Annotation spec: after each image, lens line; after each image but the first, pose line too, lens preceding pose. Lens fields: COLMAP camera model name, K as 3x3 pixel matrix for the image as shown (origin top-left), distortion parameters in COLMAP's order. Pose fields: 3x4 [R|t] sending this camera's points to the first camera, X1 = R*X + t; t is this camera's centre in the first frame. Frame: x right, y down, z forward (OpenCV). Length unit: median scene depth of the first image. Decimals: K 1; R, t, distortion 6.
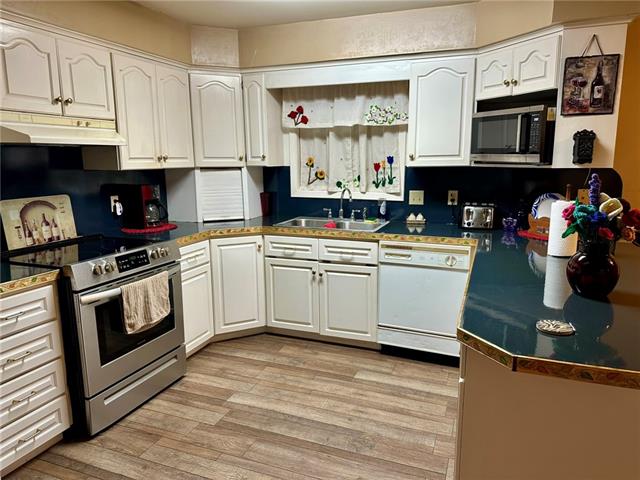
lens RADIAL K [[448.2, 0, 320.0], [0, 448.2, 240.0], [0, 0, 1]] dist [0.134545, -0.206257]
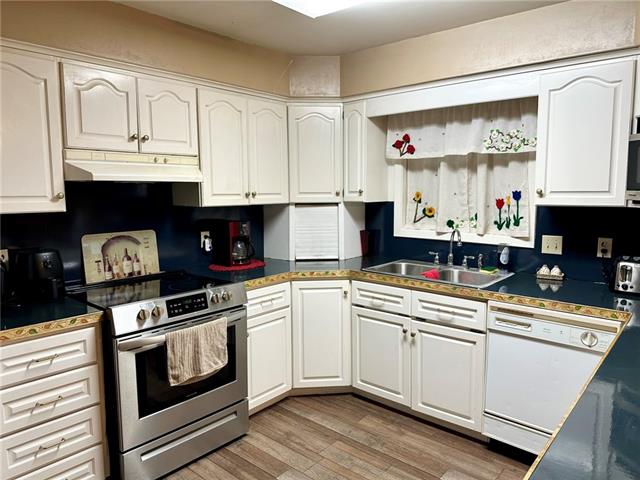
lens RADIAL K [[448.2, 0, 320.0], [0, 448.2, 240.0], [0, 0, 1]] dist [0.134545, -0.206257]
pose [[0.941713, 0.039678, -0.334070, 0.112683], [-0.061568, 0.996576, -0.055190, -0.039048], [0.330737, 0.072541, 0.940931, 0.158094]]
